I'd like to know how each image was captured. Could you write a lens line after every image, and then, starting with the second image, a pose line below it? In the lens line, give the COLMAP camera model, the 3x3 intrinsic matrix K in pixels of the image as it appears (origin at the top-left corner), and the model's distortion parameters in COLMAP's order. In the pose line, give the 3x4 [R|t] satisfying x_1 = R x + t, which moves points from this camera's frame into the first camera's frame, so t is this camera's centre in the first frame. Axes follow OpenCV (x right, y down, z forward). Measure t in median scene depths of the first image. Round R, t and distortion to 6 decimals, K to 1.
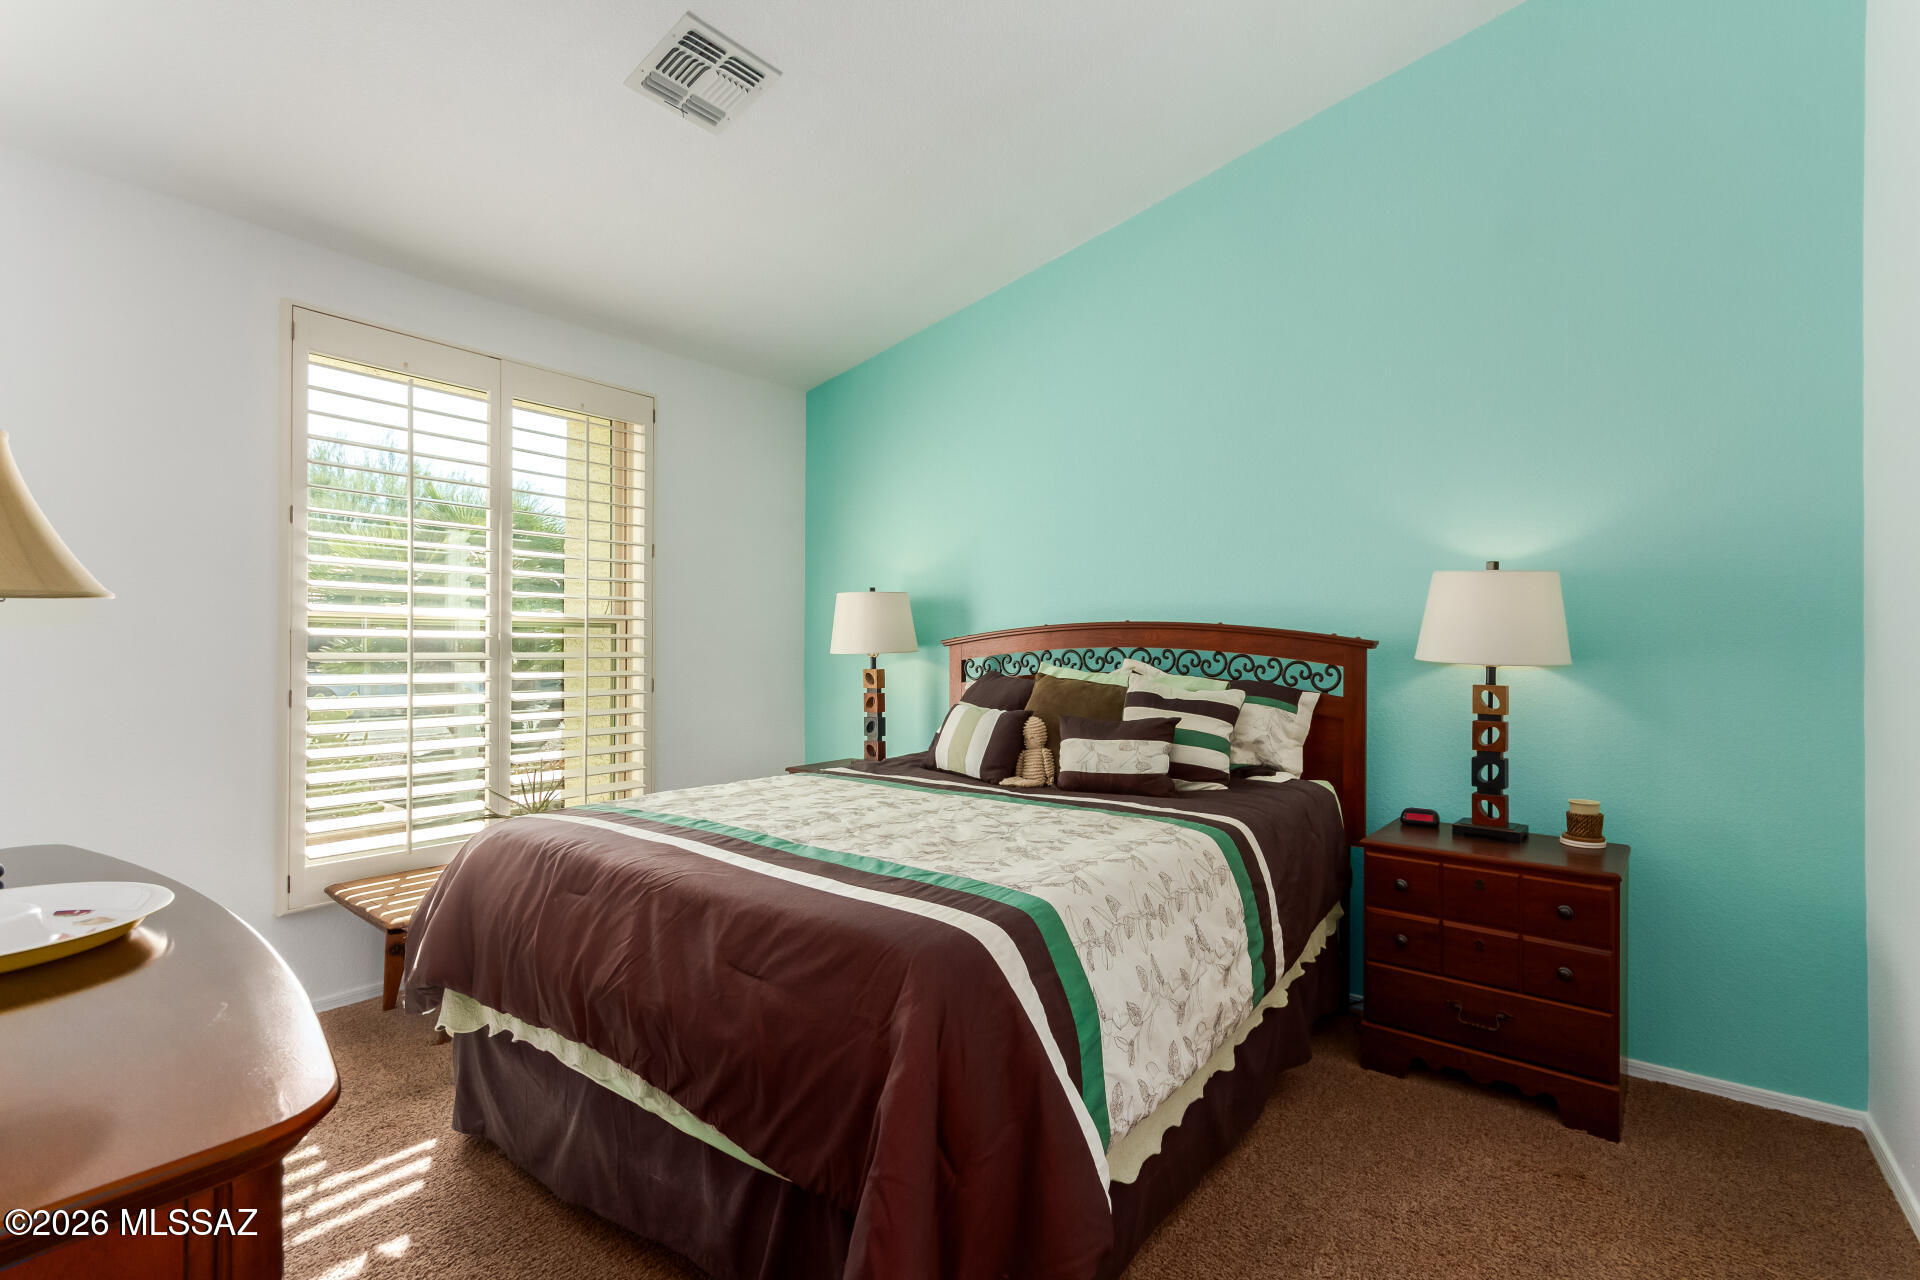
lens RADIAL K [[897.6, 0, 969.3], [0, 897.6, 647.7], [0, 0, 1]] dist [-0.000282, 0.000272]
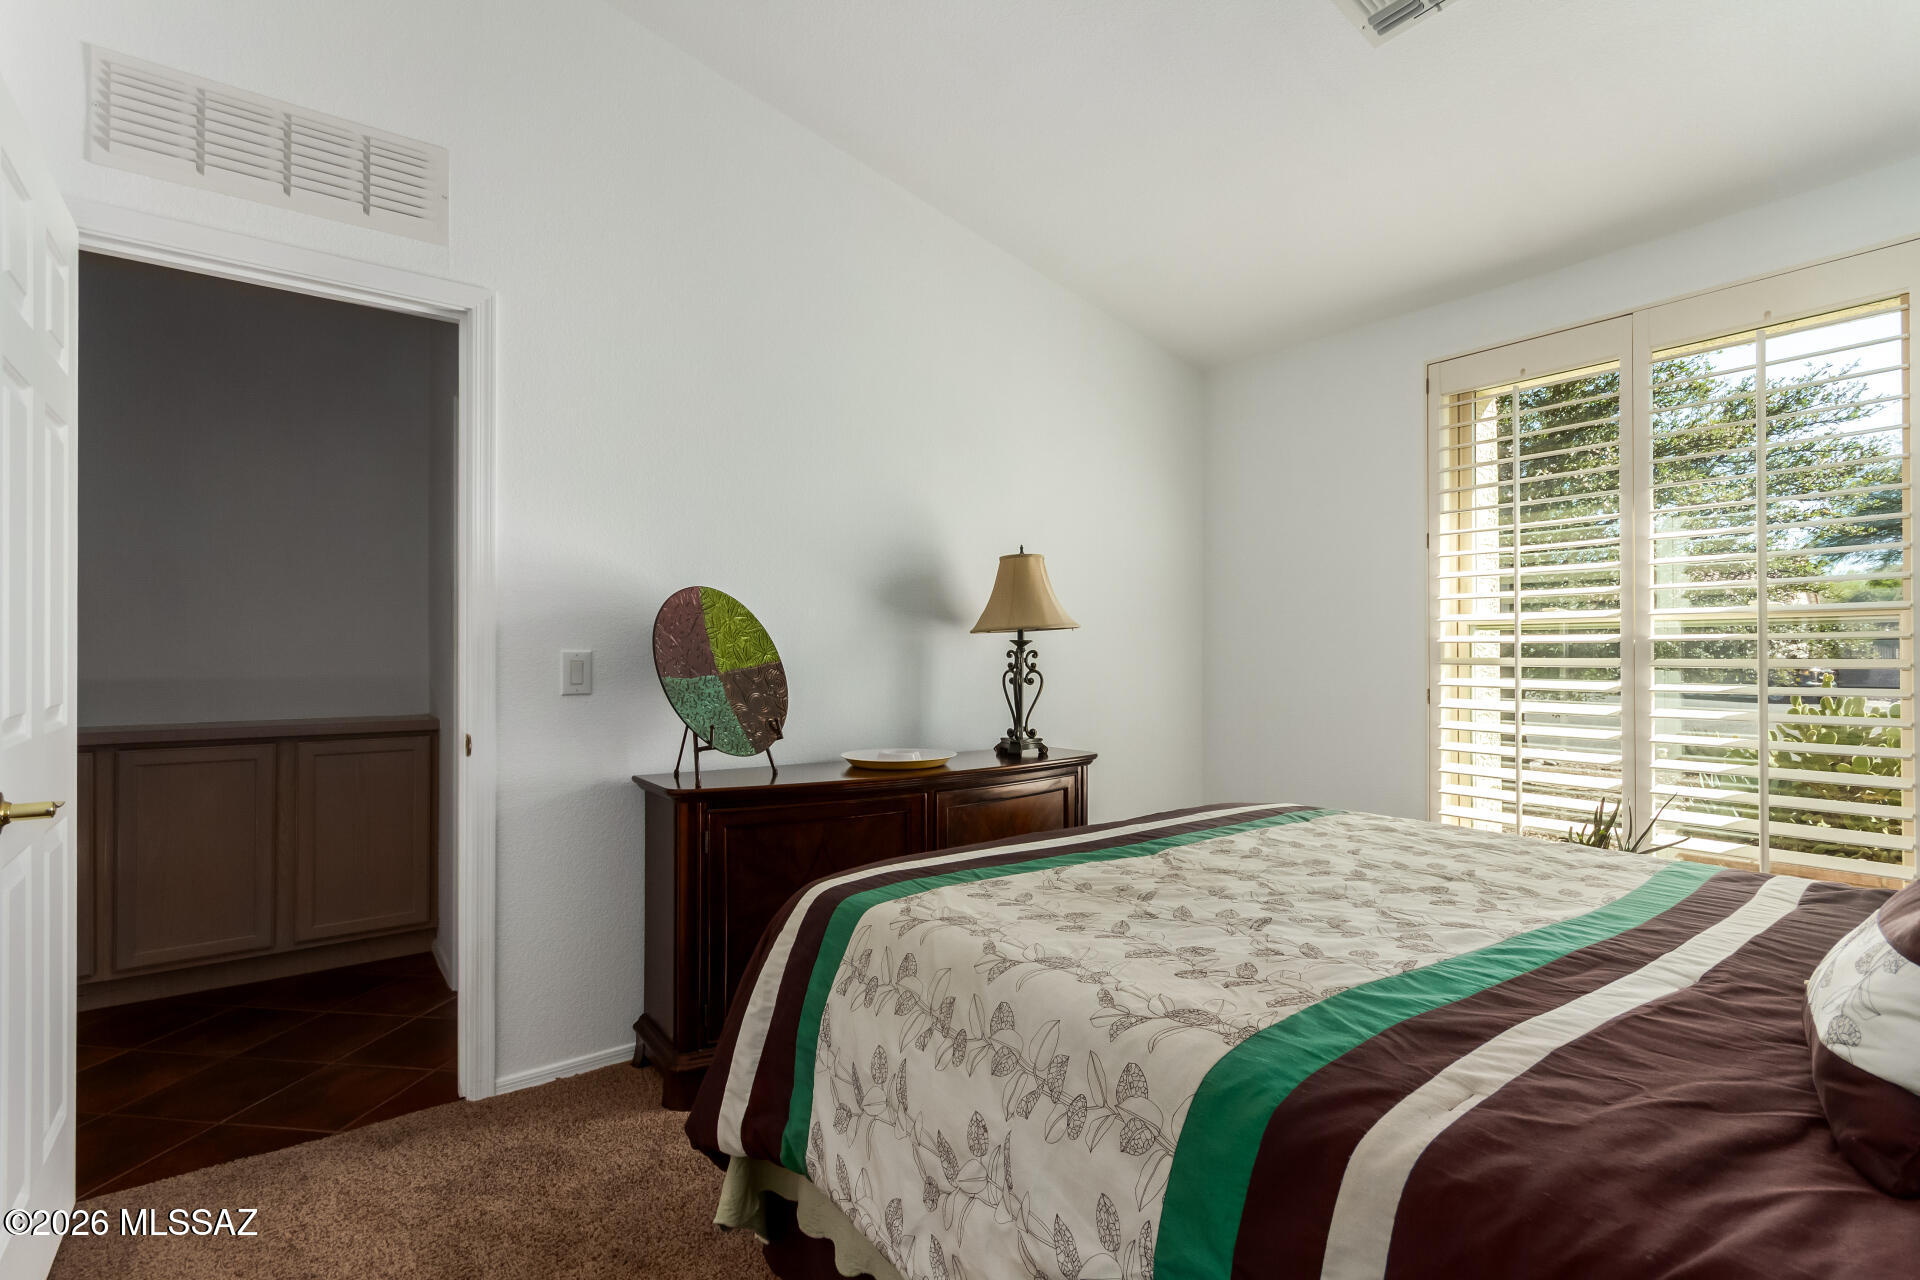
lens RADIAL K [[897.6, 0, 969.2], [0, 897.6, 640.7], [0, 0, 1]] dist [-0.000282, 0.000272]
pose [[-0.297676, -0.014562, -0.954556, 0.847939], [-0.003751, 0.999894, -0.014084, 0.003936], [0.954659, -0.000612, -0.297699, 1.194369]]
